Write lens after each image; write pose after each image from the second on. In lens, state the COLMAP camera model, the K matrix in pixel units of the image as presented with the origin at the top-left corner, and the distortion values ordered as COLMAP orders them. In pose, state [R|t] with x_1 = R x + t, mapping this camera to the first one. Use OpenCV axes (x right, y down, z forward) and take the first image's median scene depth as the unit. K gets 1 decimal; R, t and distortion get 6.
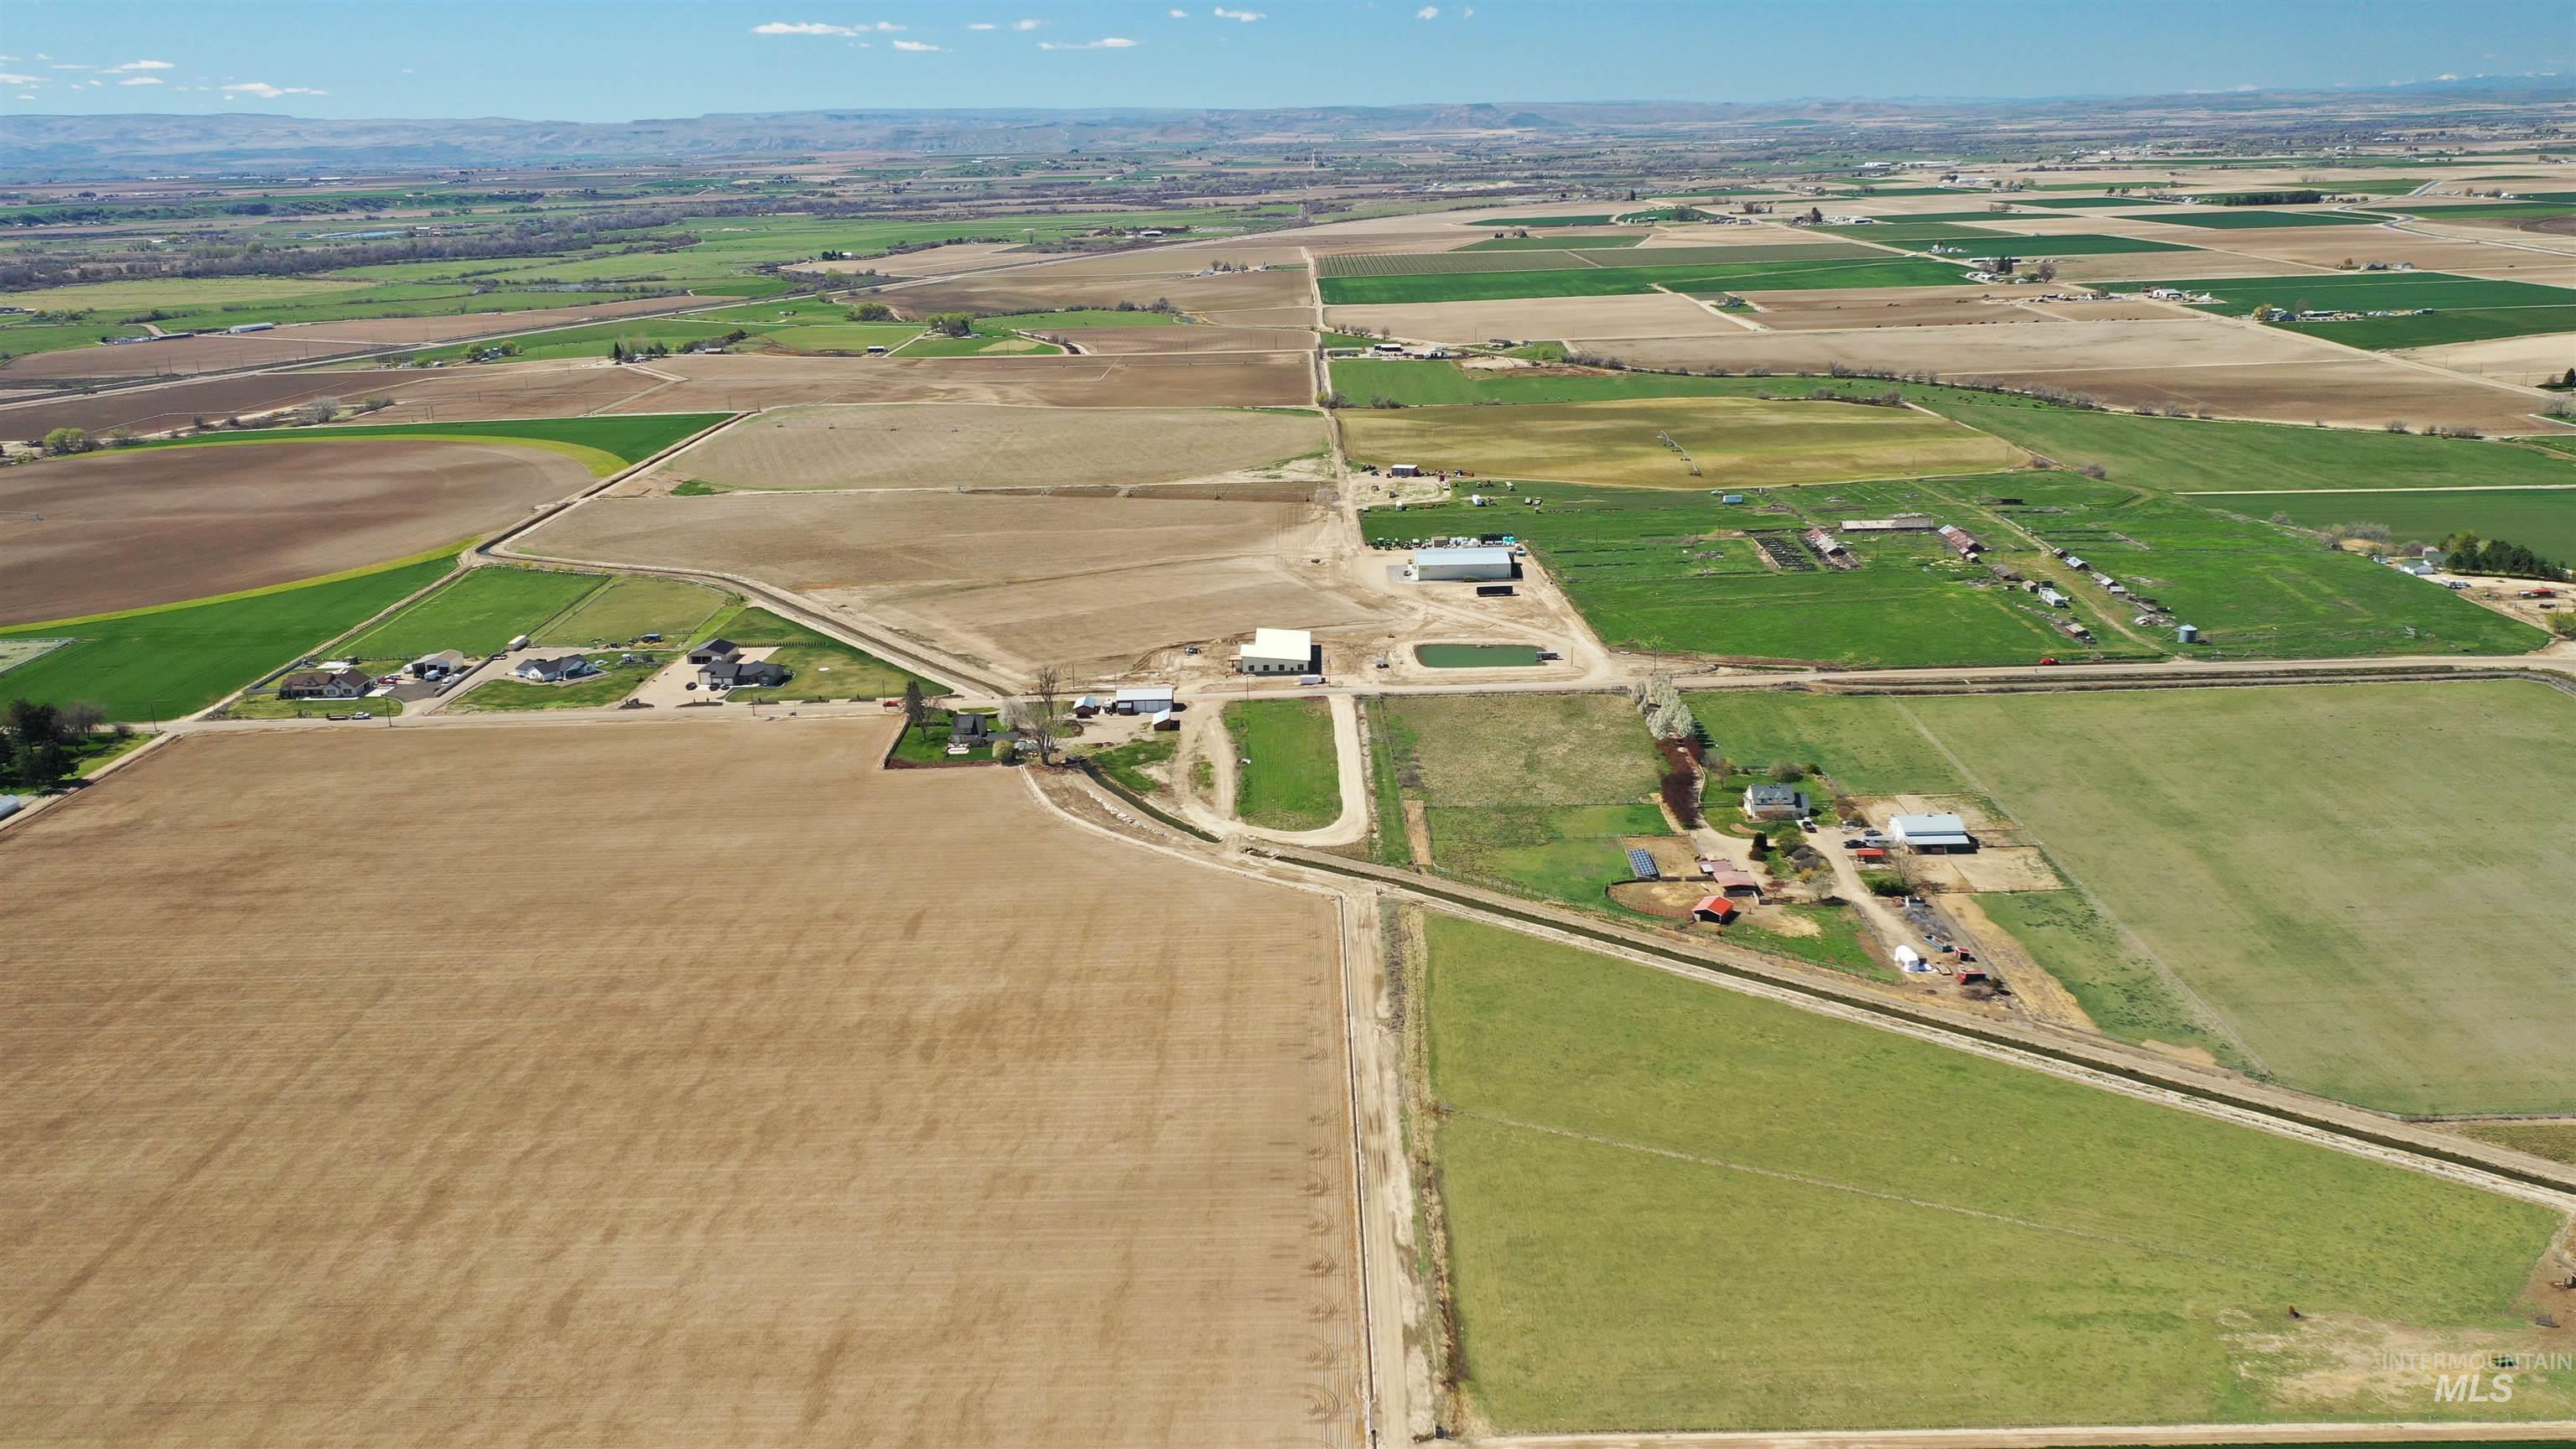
lens RADIAL K [[2025.2, 0, 1288.0], [0, 2025.2, 724.5], [0, 0, 1]] dist [0.006164, 0.000341]
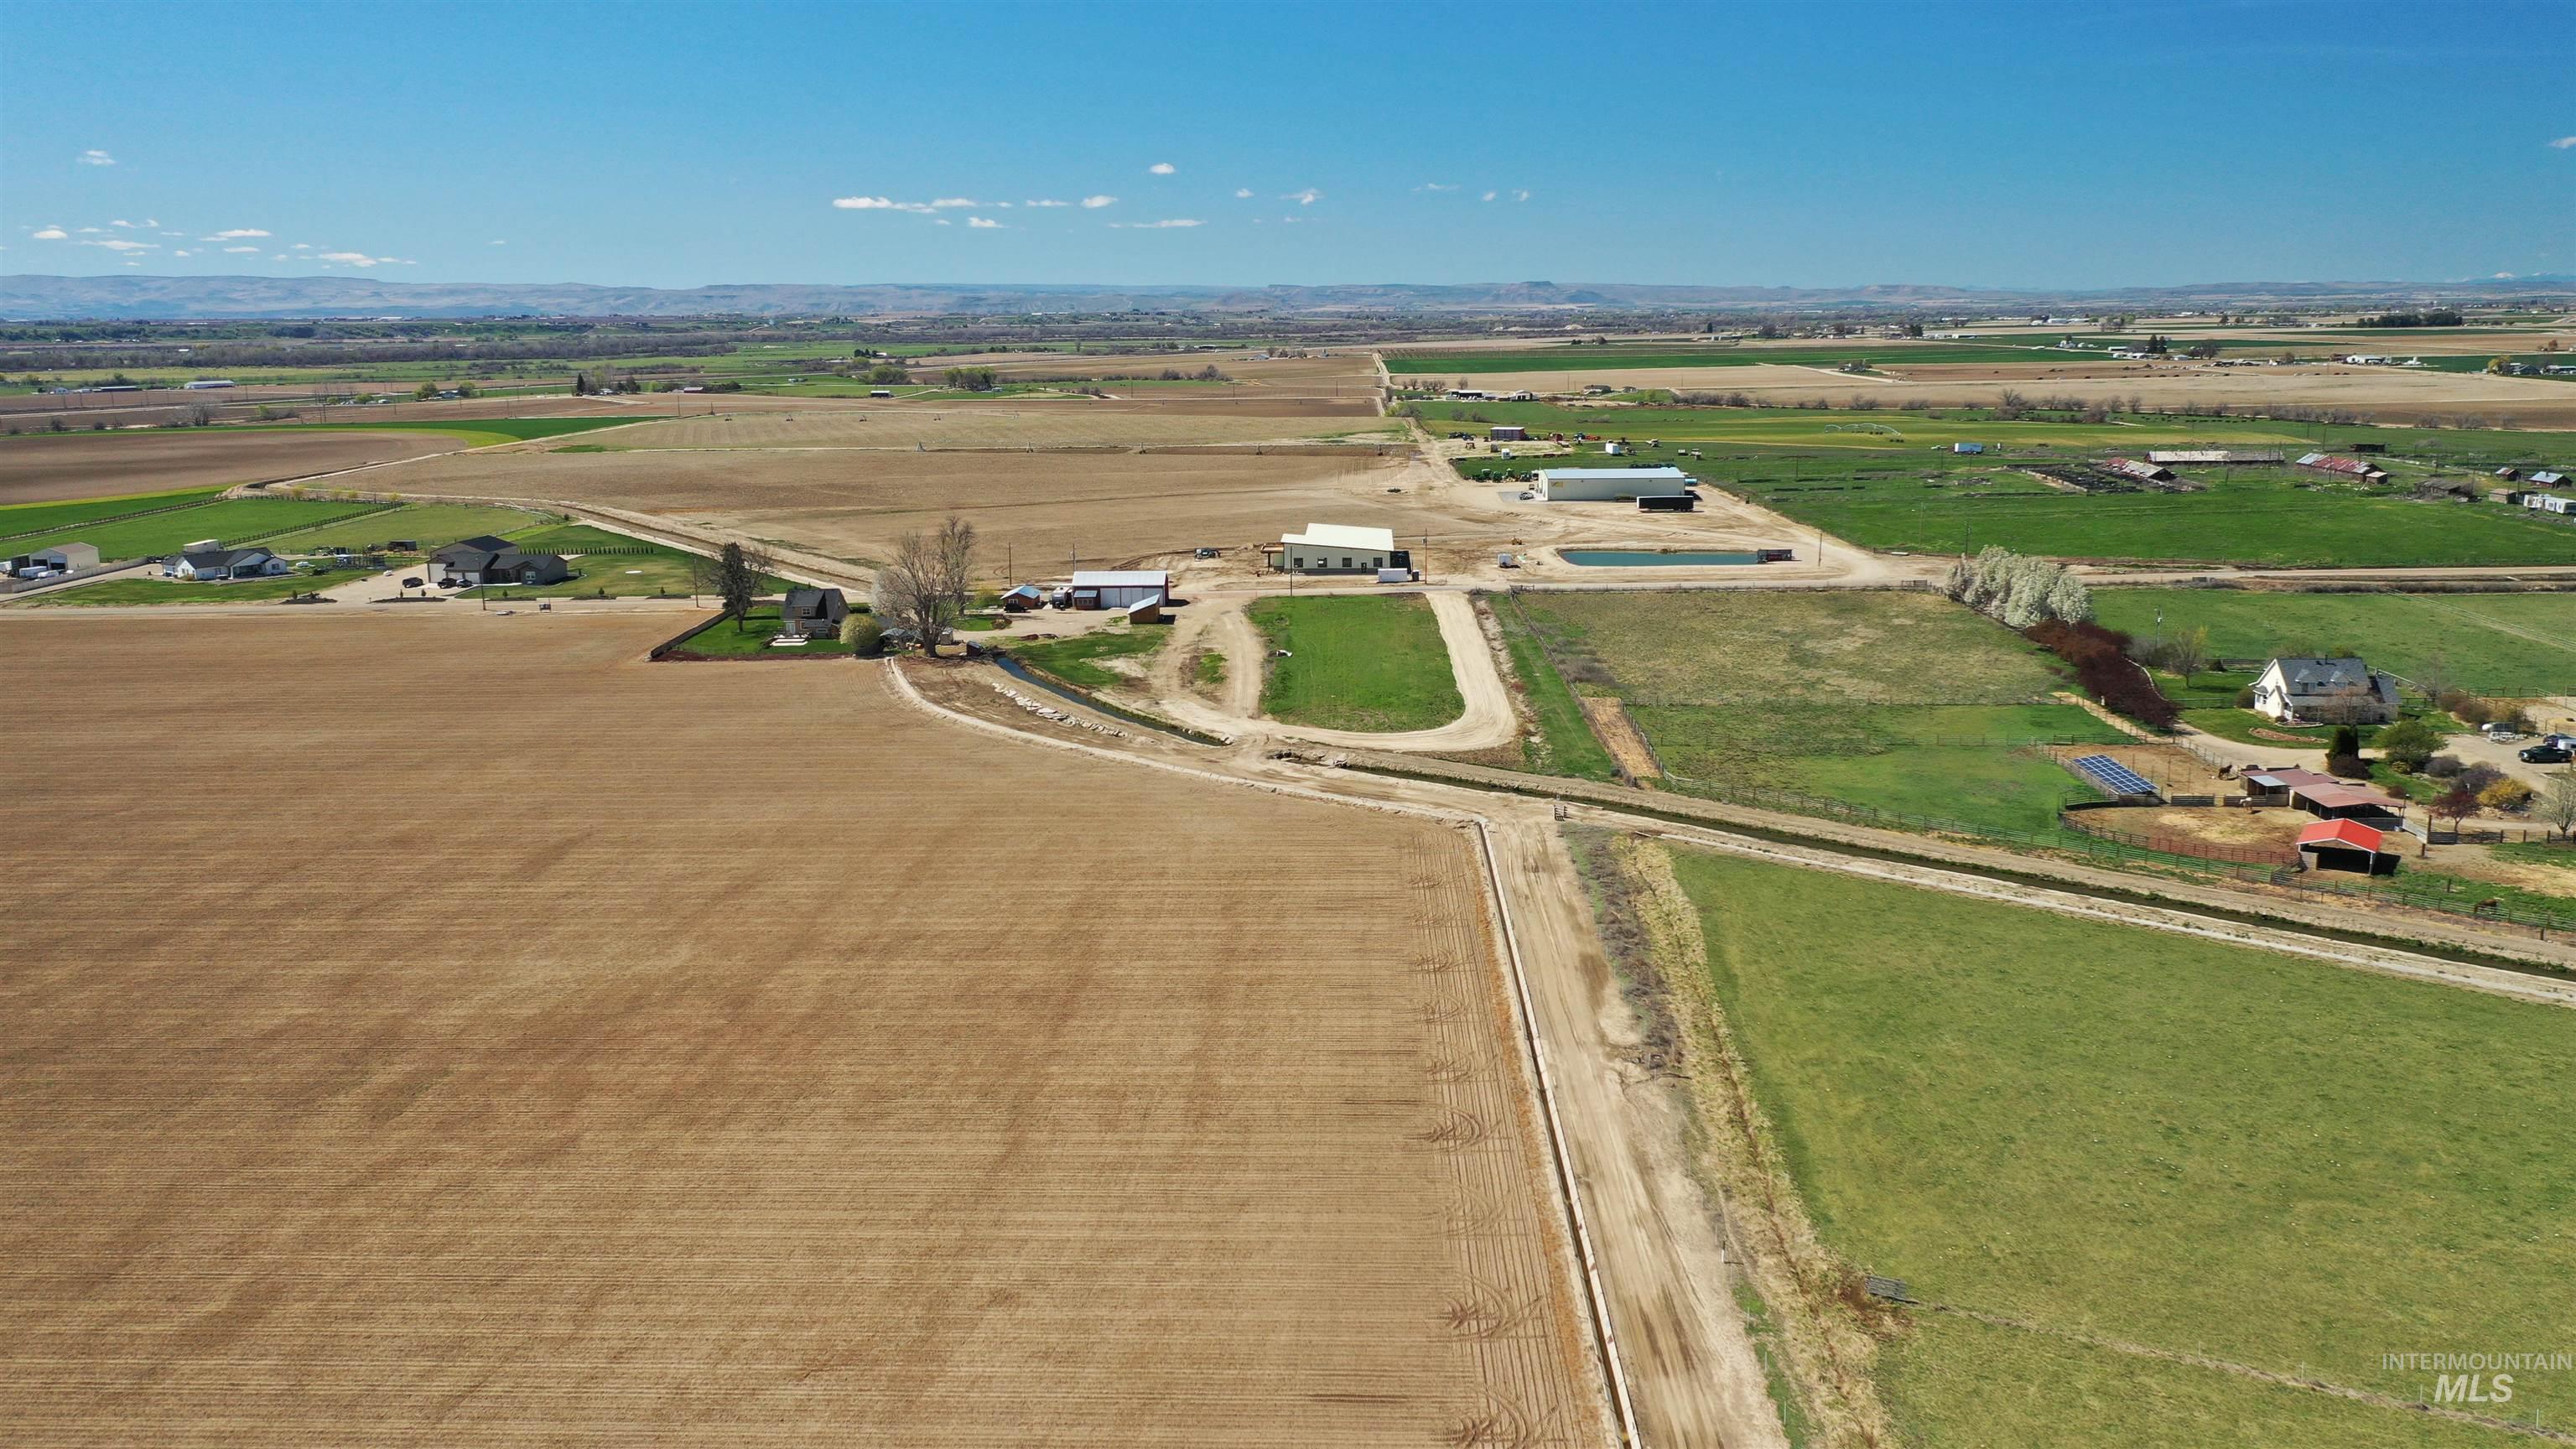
lens RADIAL K [[2025.2, 0, 1288.0], [0, 2025.2, 724.5], [0, 0, 1]] dist [0.006164, 0.000341]
pose [[0.999490, 0.018567, -0.025990, -0.005357], [-0.020708, 0.996191, -0.084702, 0.094485], [0.024318, 0.085197, 0.996067, 0.490969]]
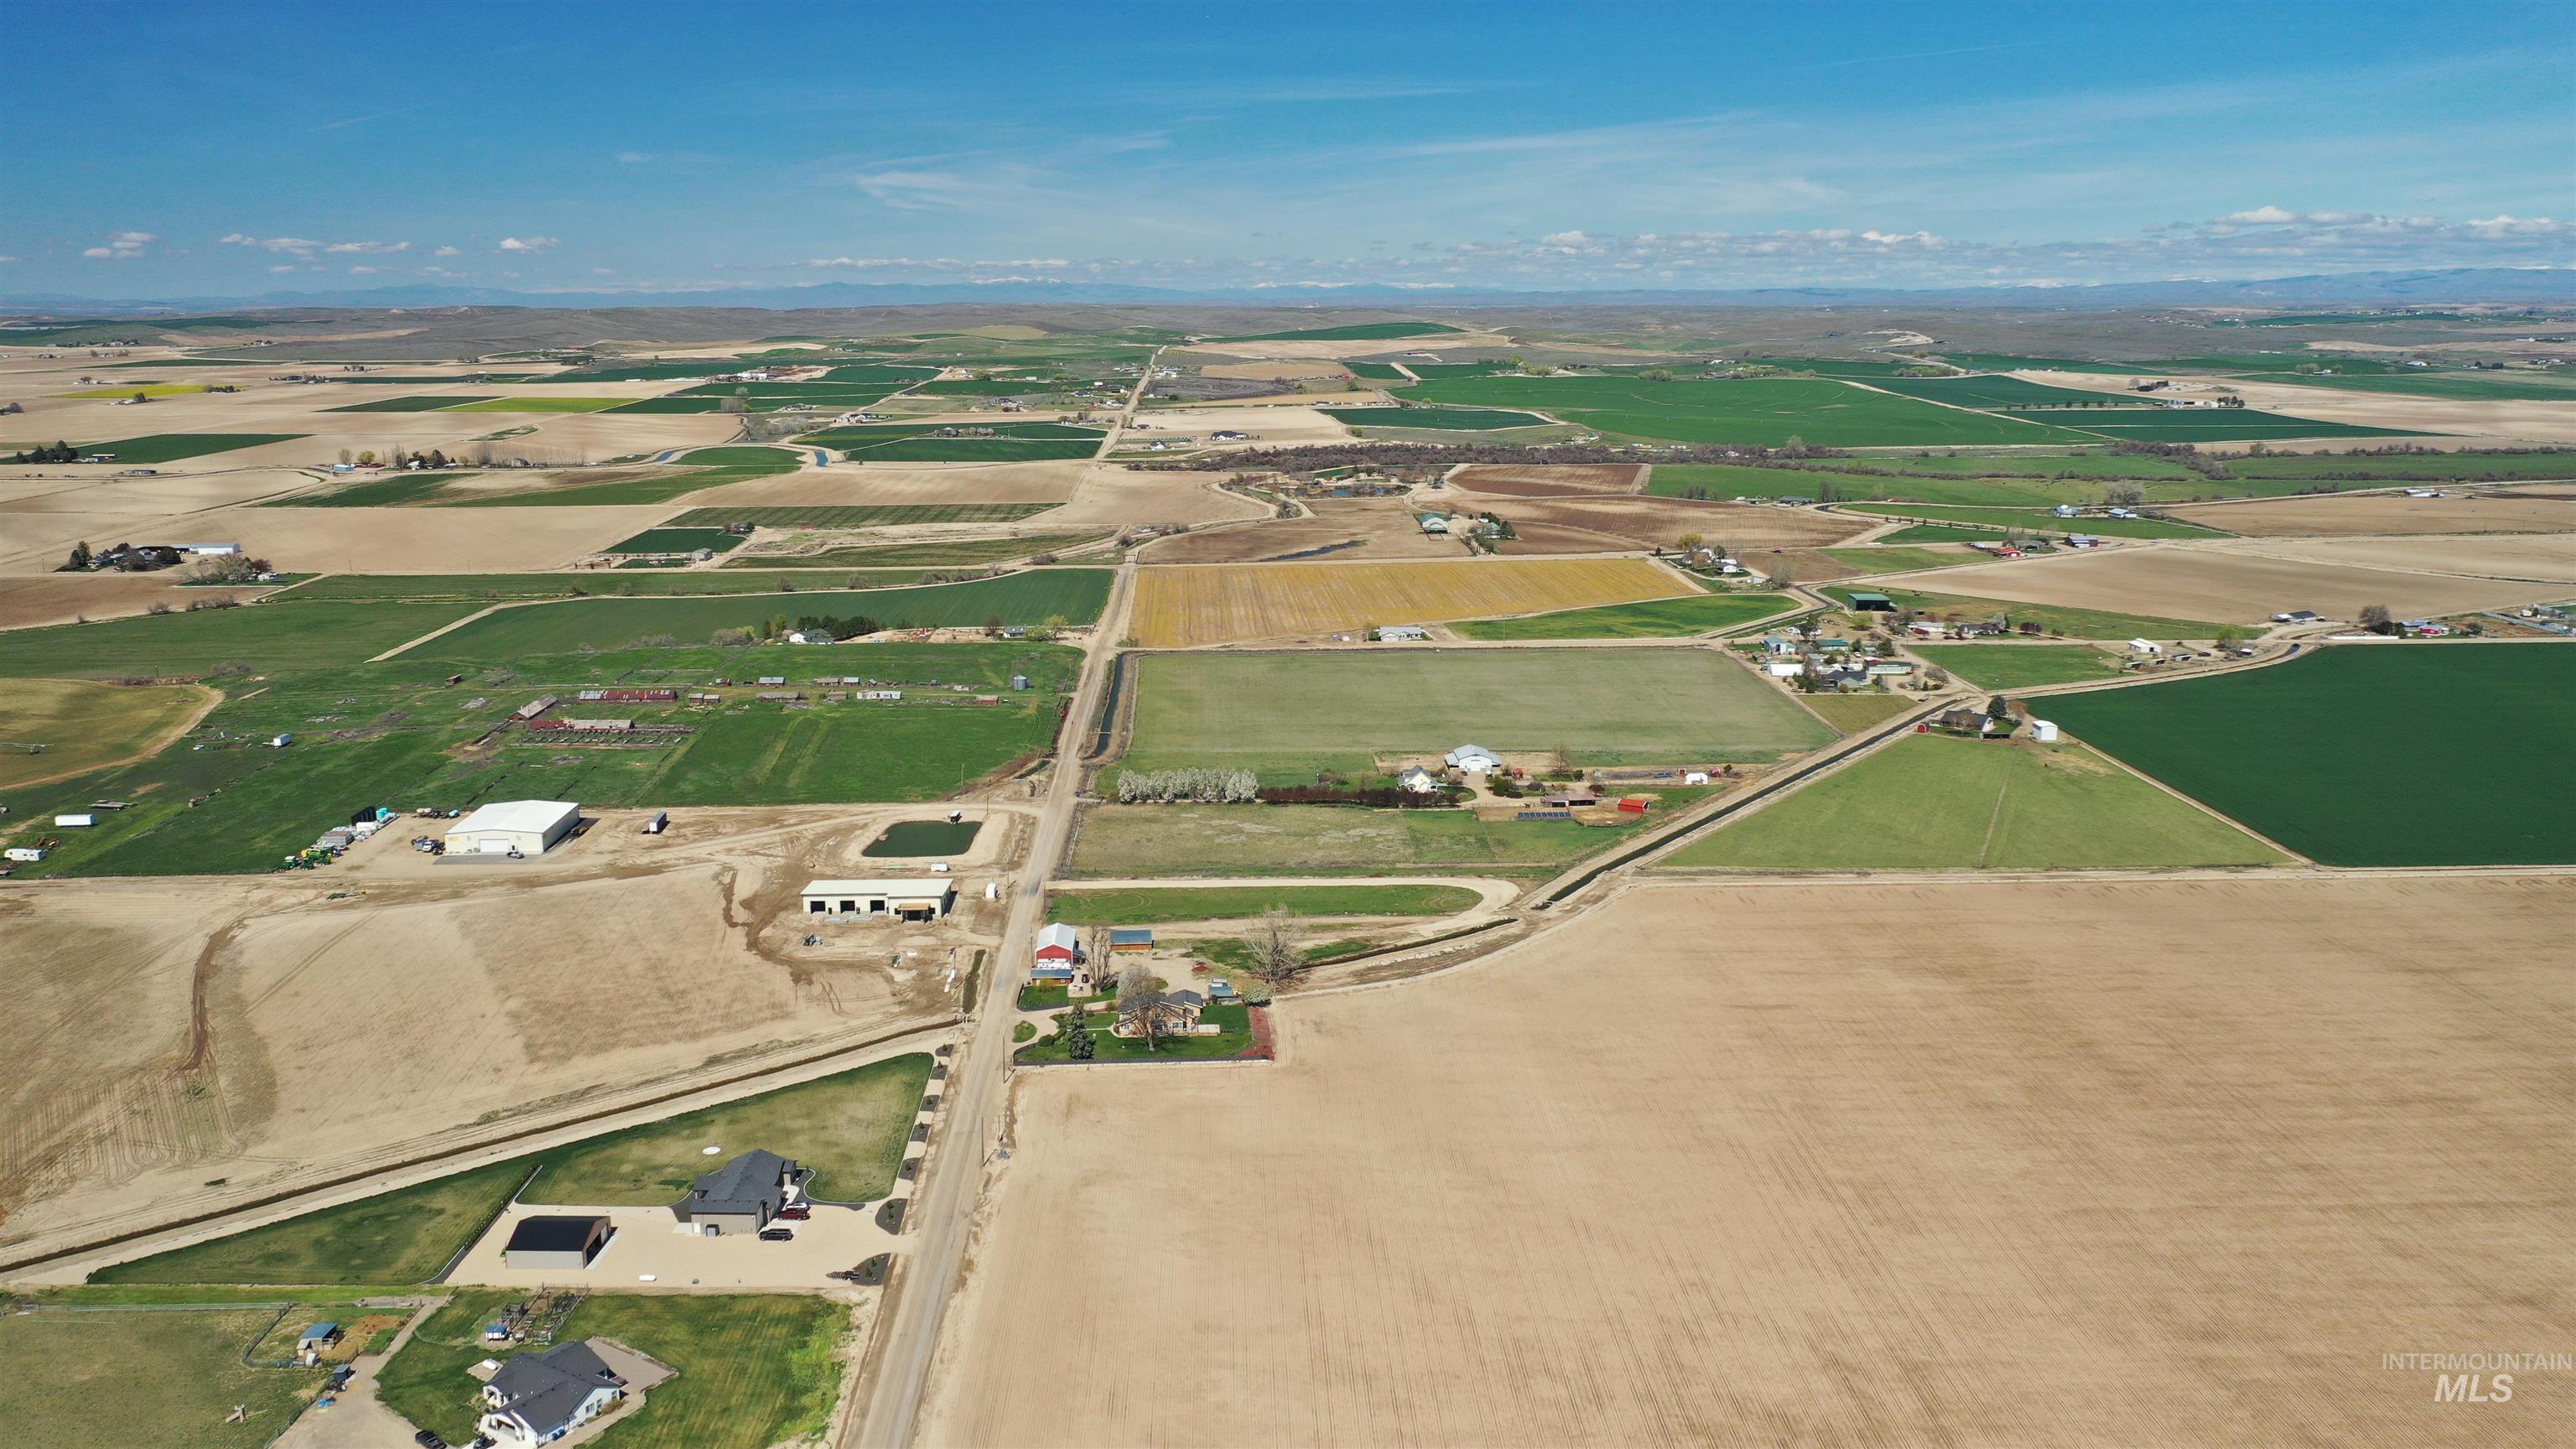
lens RADIAL K [[2025.2, 0, 1288.0], [0, 2025.2, 724.5], [0, 0, 1]] dist [0.006164, 0.000341]
pose [[-0.048605, -0.184862, 0.981562, -1.043297], [0.289653, 0.937885, 0.190979, -0.272514], [-0.955897, 0.293595, 0.007960, 1.064996]]
